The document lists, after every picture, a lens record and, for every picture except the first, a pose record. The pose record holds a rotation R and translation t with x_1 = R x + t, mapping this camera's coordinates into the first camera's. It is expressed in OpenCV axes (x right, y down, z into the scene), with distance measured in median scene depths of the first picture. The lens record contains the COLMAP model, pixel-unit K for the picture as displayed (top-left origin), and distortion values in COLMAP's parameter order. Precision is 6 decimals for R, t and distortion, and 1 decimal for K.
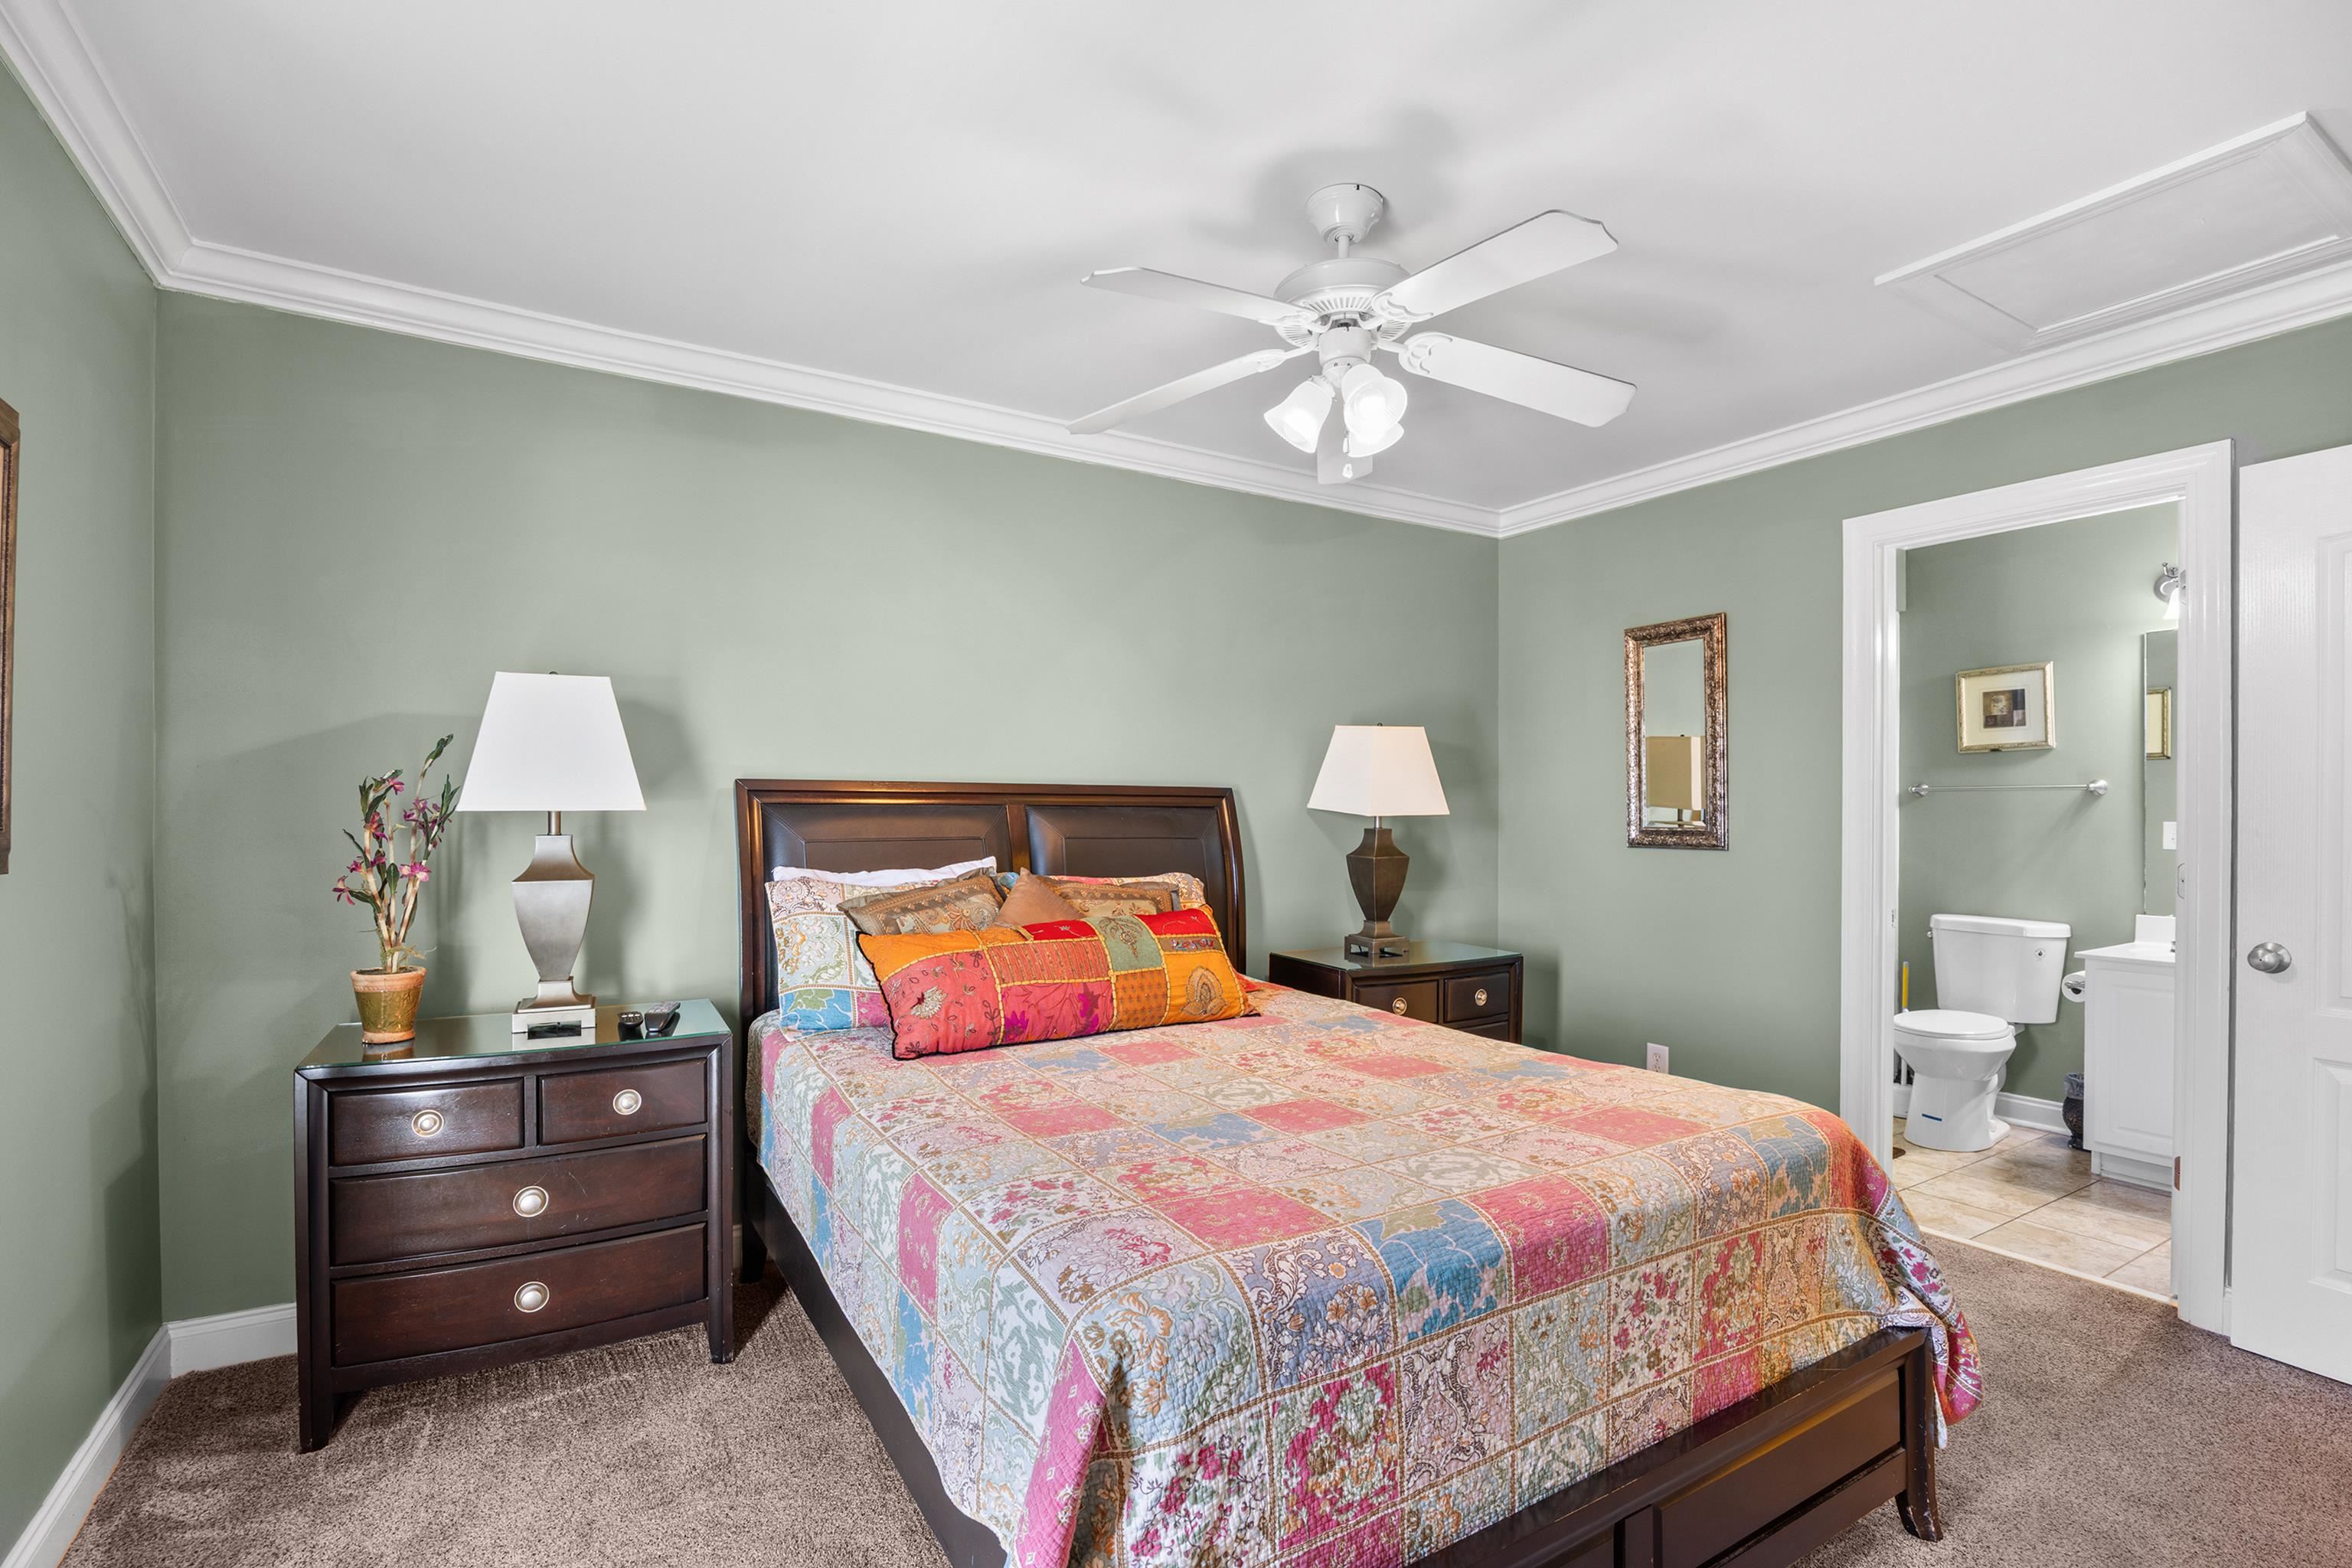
lens RADIAL K [[1091.2, 0, 1124.8], [0, 1091.2, 807.3], [0, 0, 1]] dist [-0.033518, -0.000099]
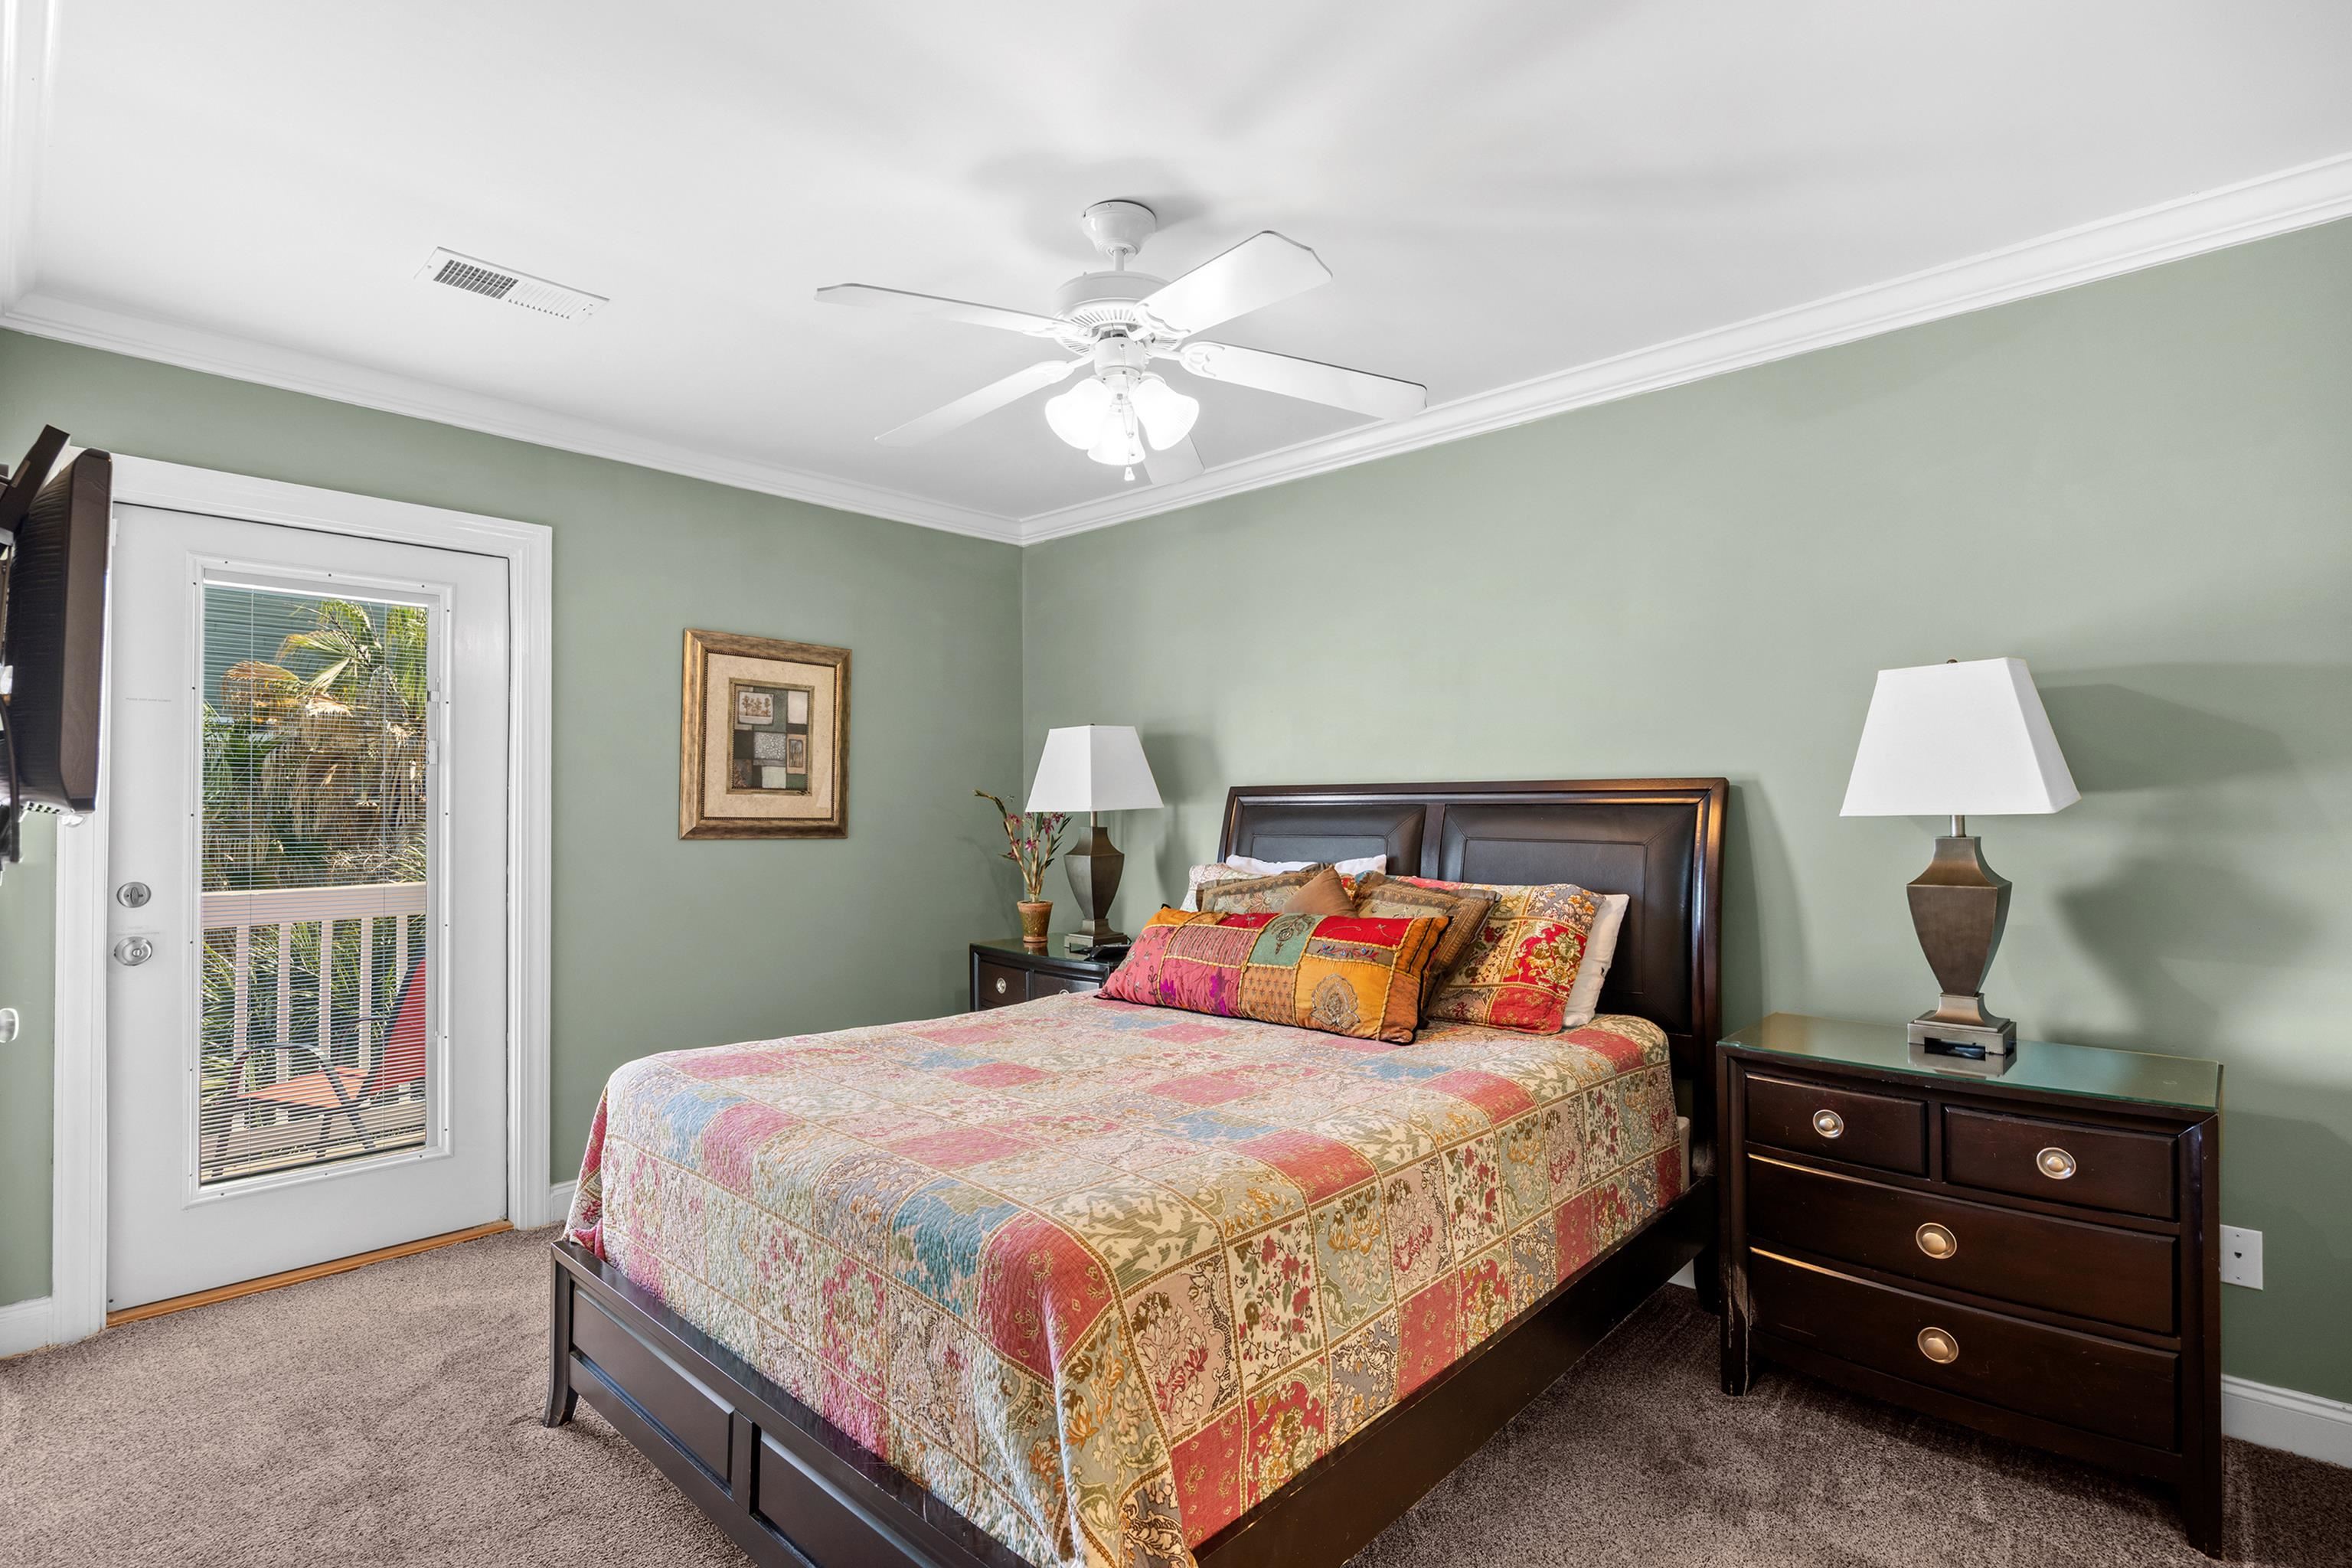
lens RADIAL K [[1091.2, 0, 1124.8], [0, 1091.2, 807.3], [0, 0, 1]] dist [-0.033518, -0.000099]
pose [[0.277950, -0.008127, -0.960561, 0.908448], [0.002982, 0.999967, -0.007597, 0.008266], [0.960591, -0.000753, 0.277965, 0.568878]]
